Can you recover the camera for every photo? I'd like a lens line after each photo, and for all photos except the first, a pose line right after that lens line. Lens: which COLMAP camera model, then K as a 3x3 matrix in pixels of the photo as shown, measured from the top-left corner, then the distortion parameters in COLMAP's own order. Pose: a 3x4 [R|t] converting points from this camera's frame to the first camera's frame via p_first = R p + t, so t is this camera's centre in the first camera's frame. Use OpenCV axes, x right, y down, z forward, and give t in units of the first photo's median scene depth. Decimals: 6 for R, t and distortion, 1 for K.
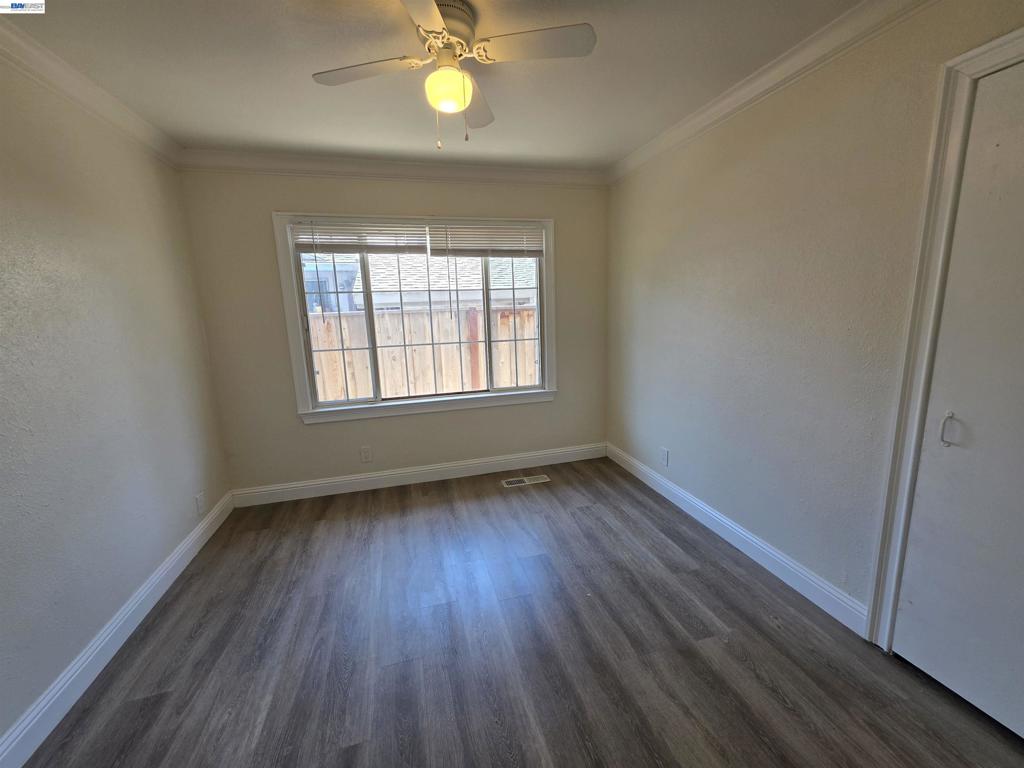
lens RADIAL K [[408.9, 0, 510.2], [0, 408.9, 382.1], [0, 0, 1]] dist [-0.000463, -0.000046]
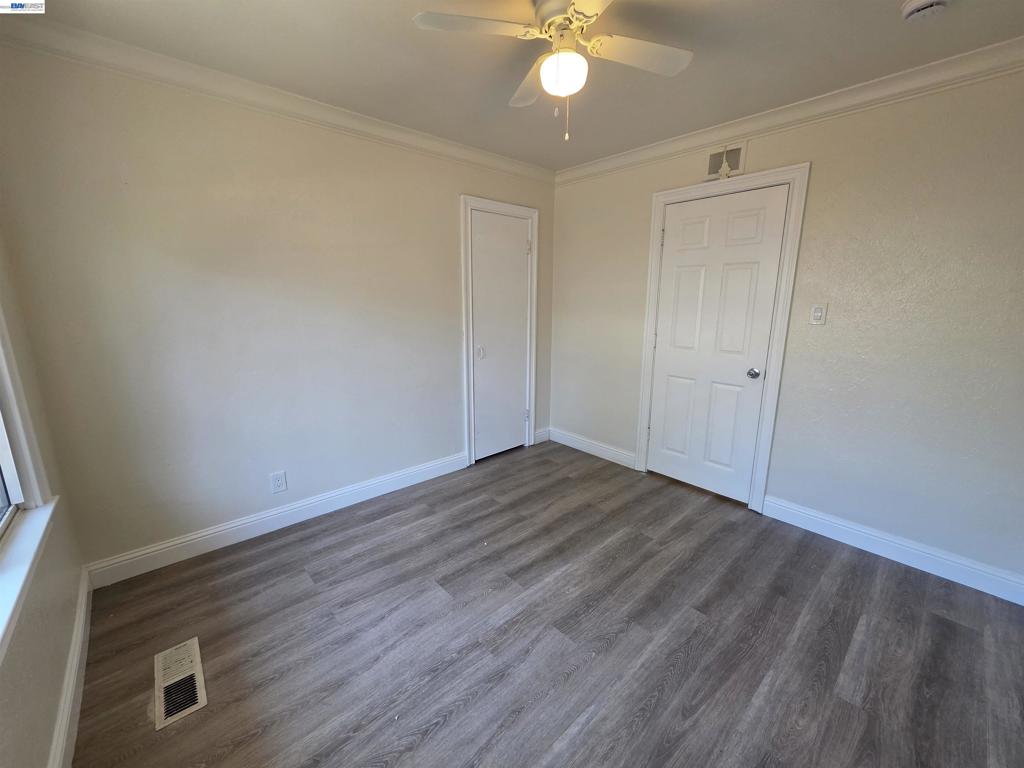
lens RADIAL K [[408.9, 0, 510.2], [0, 408.9, 382.1], [0, 0, 1]] dist [-0.000463, -0.000046]
pose [[-0.447286, -0.153133, 0.881184, -0.781404], [0.176613, 0.950712, 0.254863, -0.205813], [-0.876780, 0.269625, -0.398194, 1.237673]]
